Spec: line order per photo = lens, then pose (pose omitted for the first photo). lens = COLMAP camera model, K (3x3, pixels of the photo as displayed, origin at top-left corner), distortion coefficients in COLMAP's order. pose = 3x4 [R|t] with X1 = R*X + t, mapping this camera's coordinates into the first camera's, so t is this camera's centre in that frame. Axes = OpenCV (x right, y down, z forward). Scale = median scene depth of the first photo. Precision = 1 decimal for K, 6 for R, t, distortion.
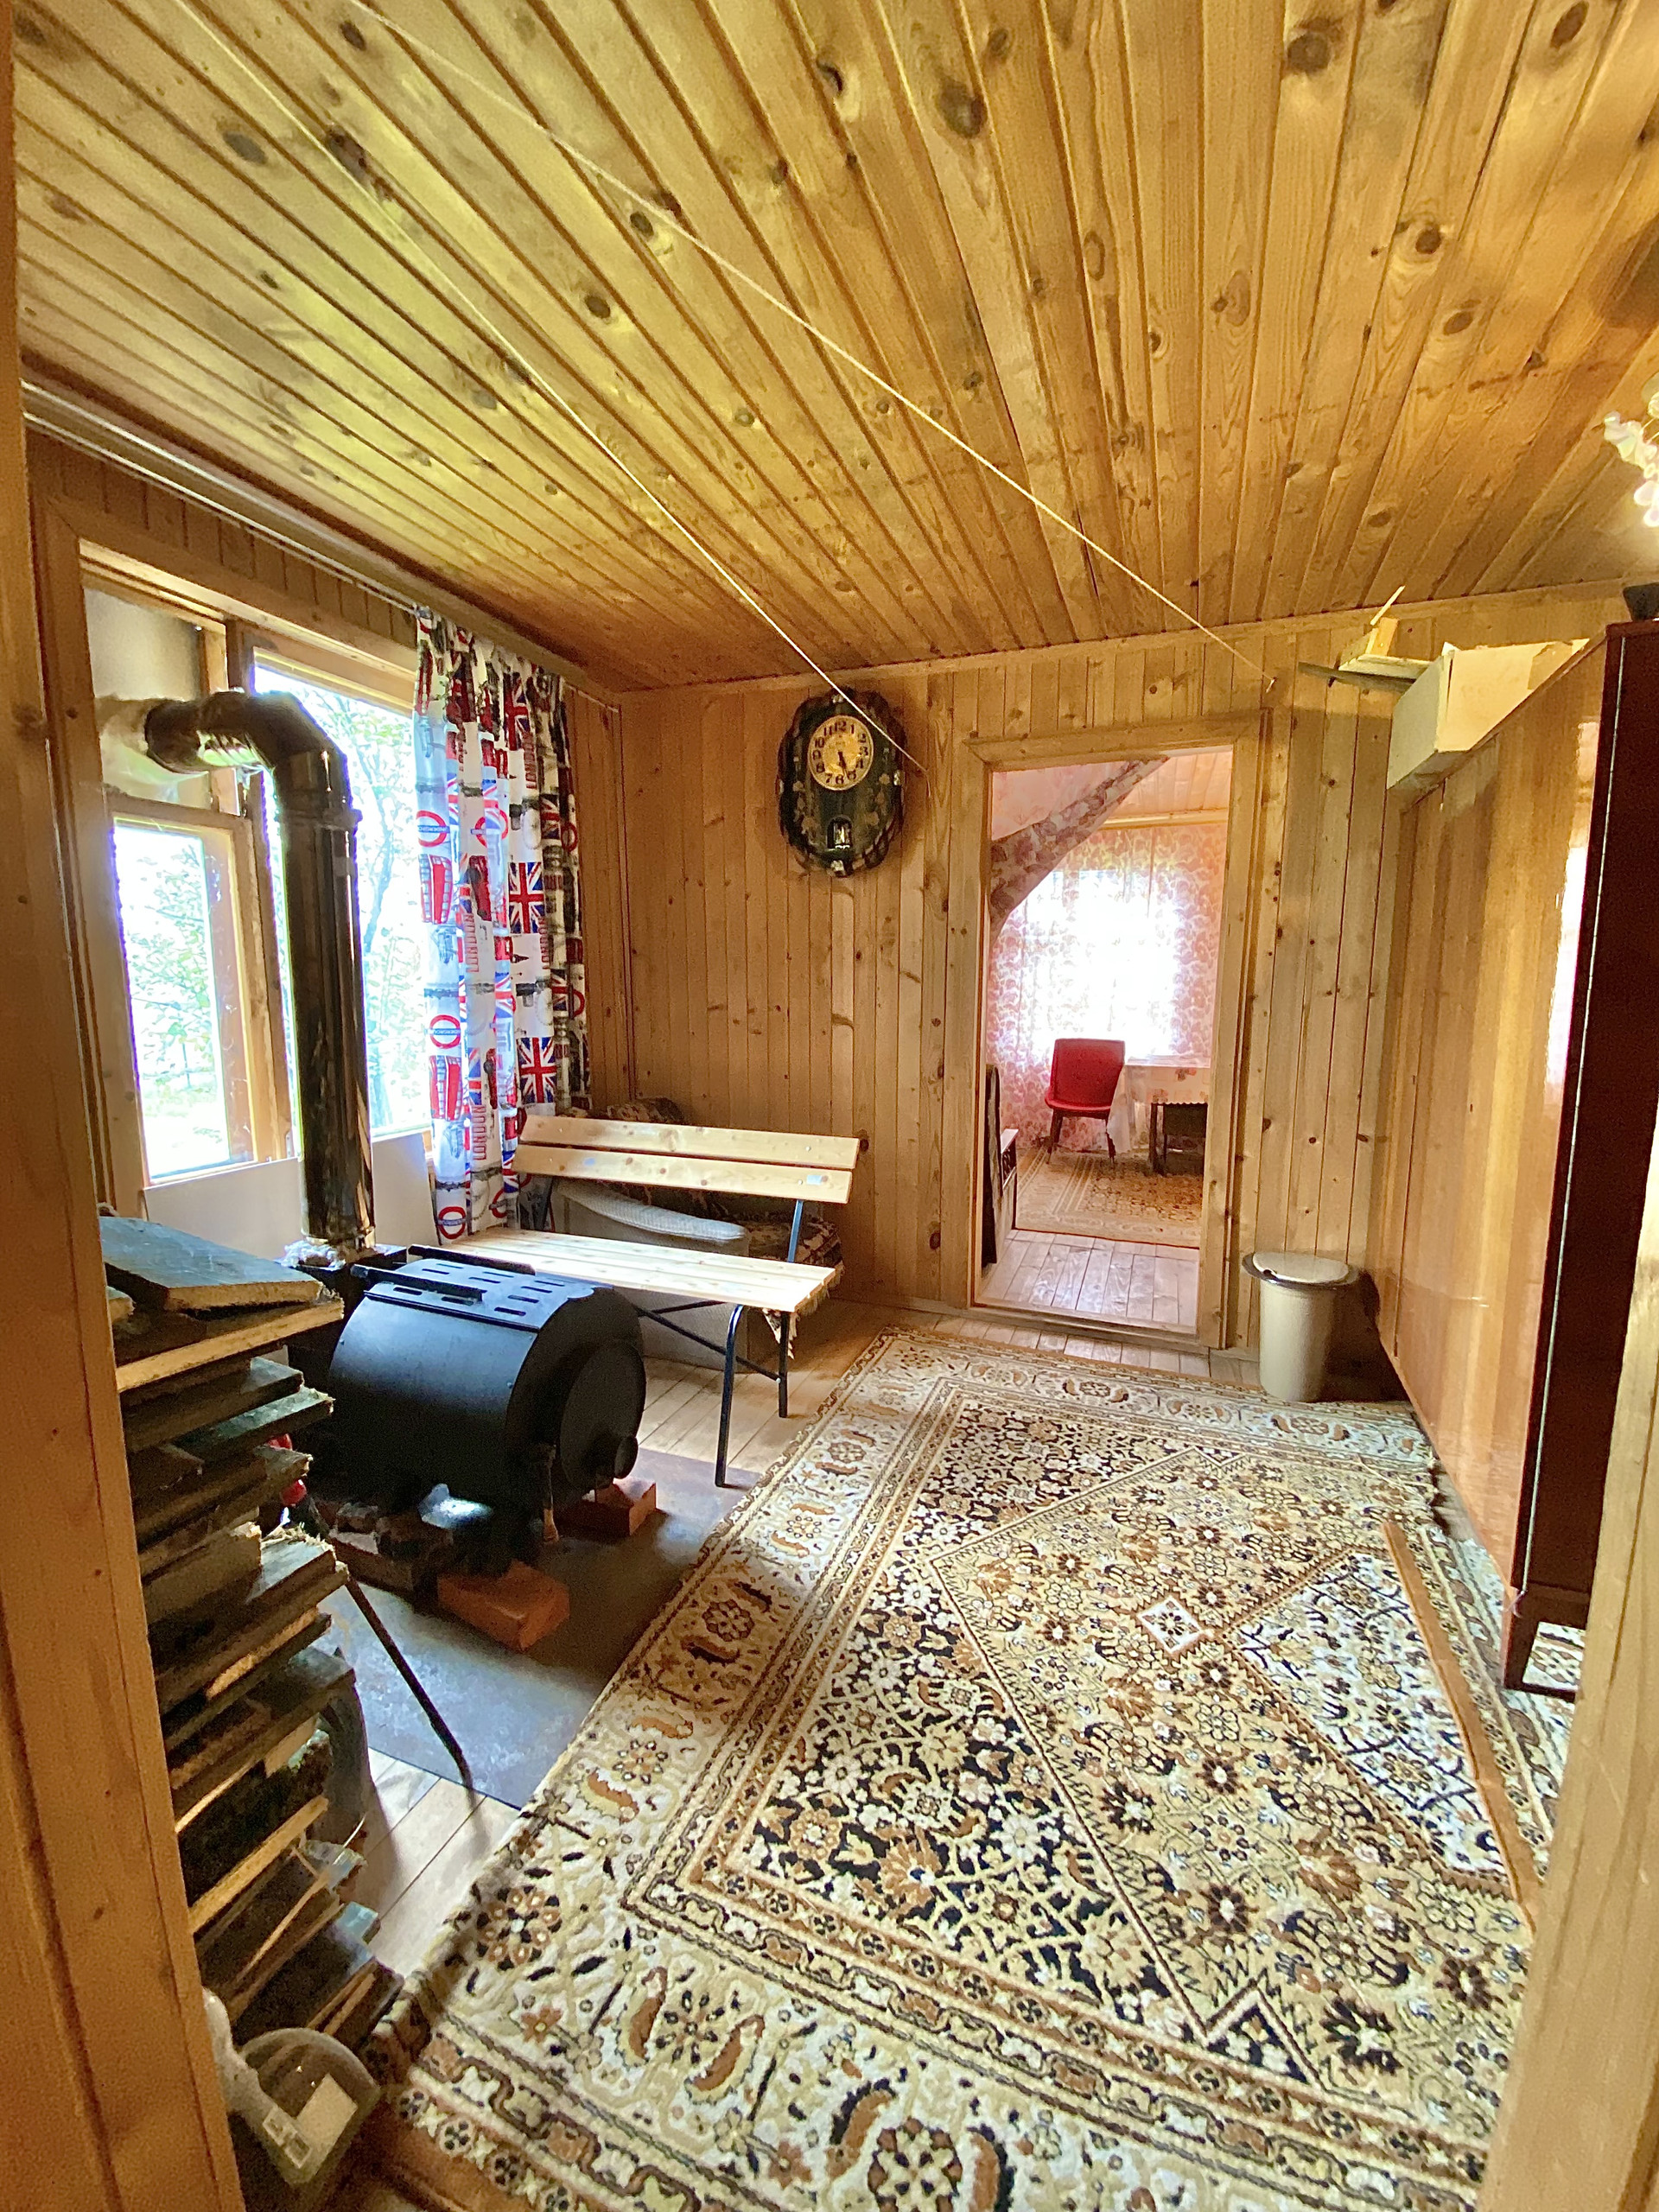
lens RADIAL K [[899.4, 0, 829.5], [0, 899.4, 1106.0], [0, 0, 1]] dist [0.024168, -0.020326]
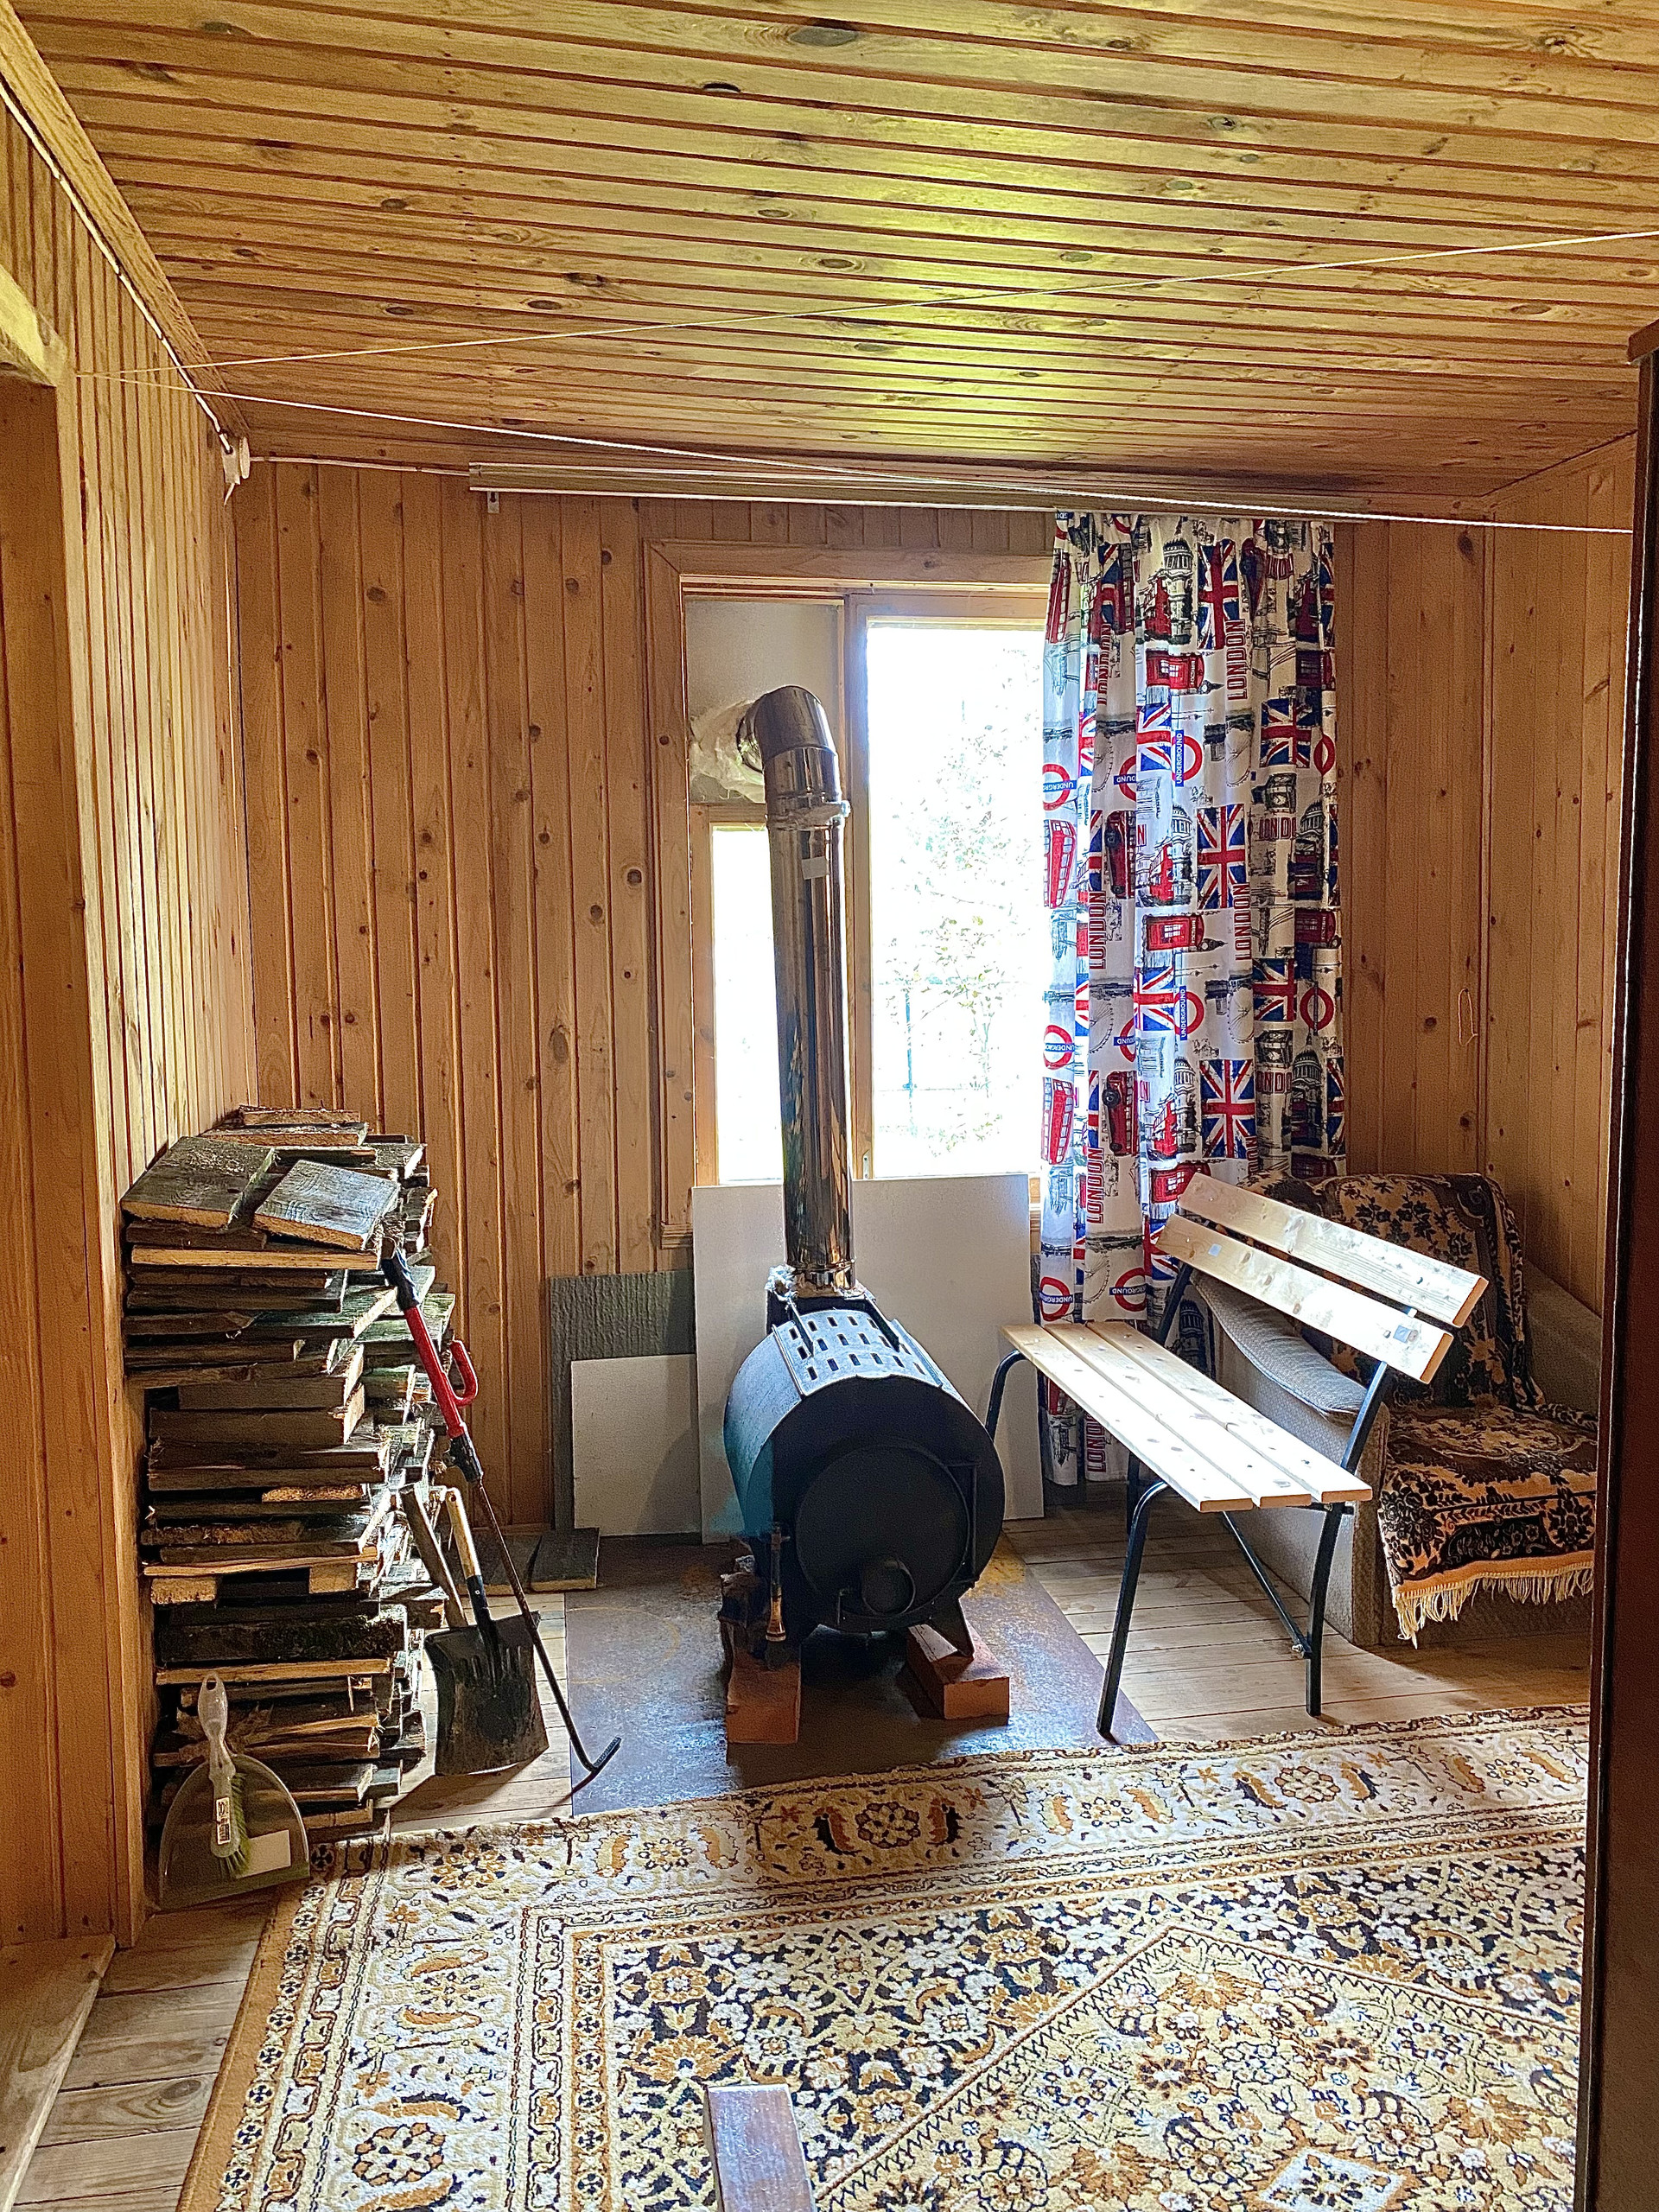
lens RADIAL K [[1704.3, 0, 837.7], [0, 1704.3, 1101.4], [0, 0, 1]] dist [0.028347, -0.001989]
pose [[0.519118, 0.077726, -0.851161, 1.285694], [-0.106508, 0.993977, 0.025809, -0.098643], [0.848041, 0.077257, 0.524269, 0.172525]]
